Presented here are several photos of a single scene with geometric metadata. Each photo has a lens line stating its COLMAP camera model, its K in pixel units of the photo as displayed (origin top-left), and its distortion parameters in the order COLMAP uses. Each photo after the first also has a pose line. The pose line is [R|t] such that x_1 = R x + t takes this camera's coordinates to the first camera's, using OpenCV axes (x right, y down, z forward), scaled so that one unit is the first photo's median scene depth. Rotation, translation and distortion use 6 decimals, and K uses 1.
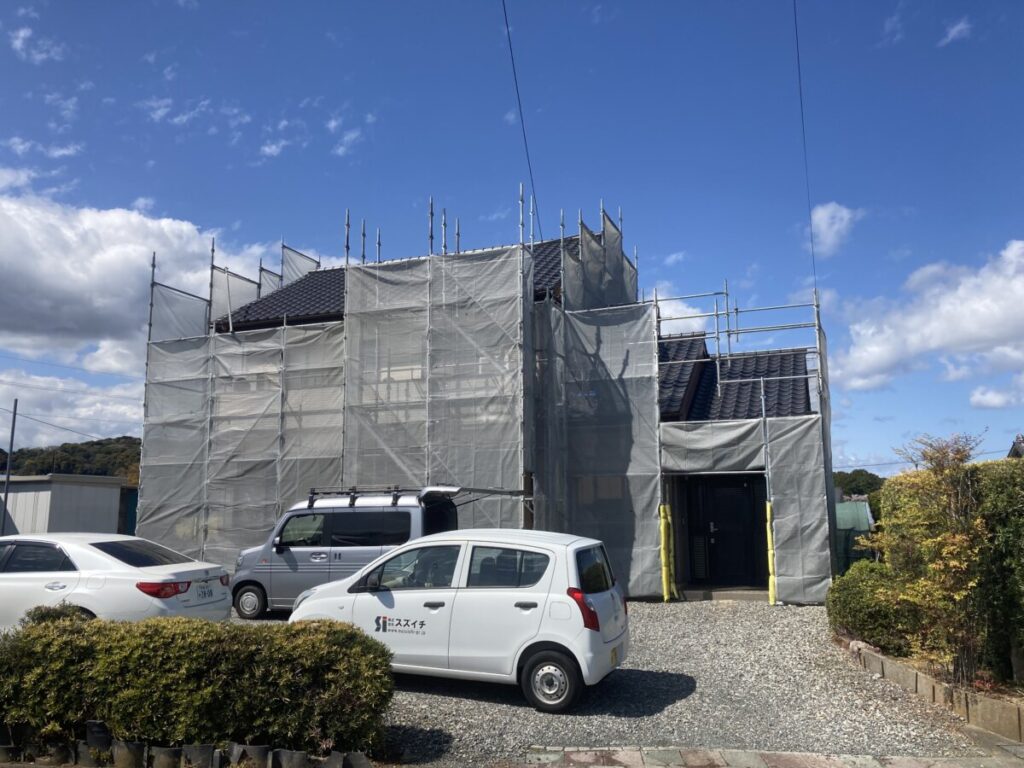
lens RADIAL K [[837.4, 0, 516.7], [0, 837.4, 387.3], [0, 0, 1]] dist [0.027233, -0.014436]
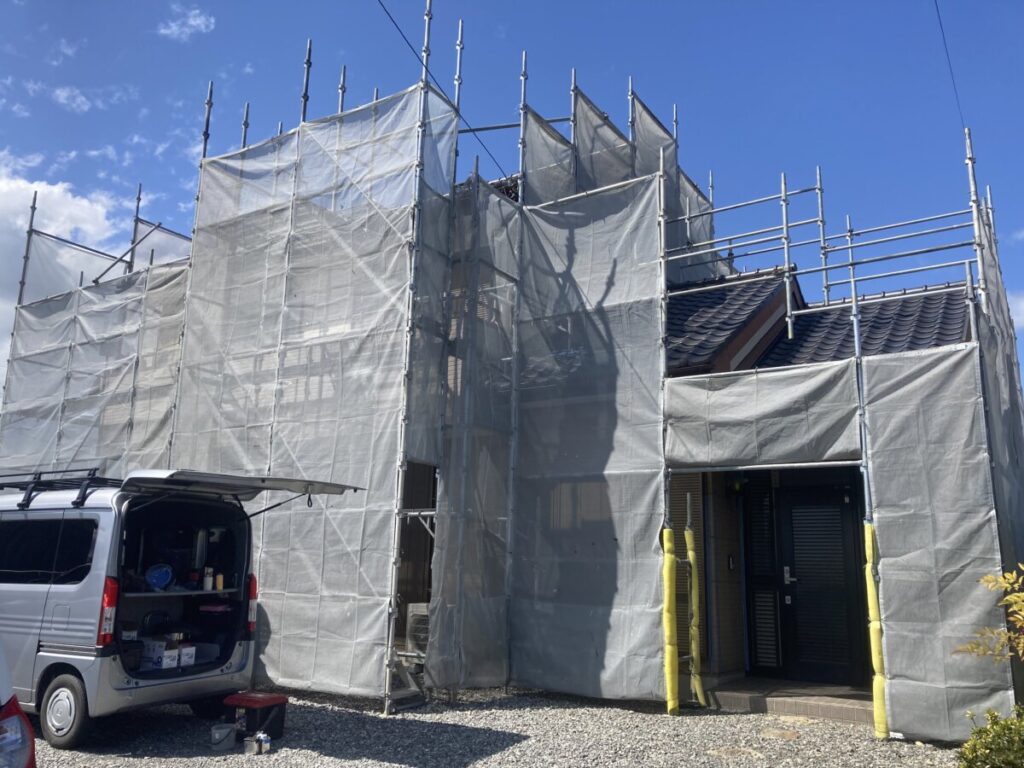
lens RADIAL K [[837.4, 0, 516.7], [0, 837.4, 387.3], [0, 0, 1]] dist [0.027233, -0.014436]
pose [[0.978296, -0.015819, -0.206606, 0.191518], [0.003189, 0.998113, -0.061320, 0.082638], [0.207187, 0.059331, 0.976501, 0.446930]]
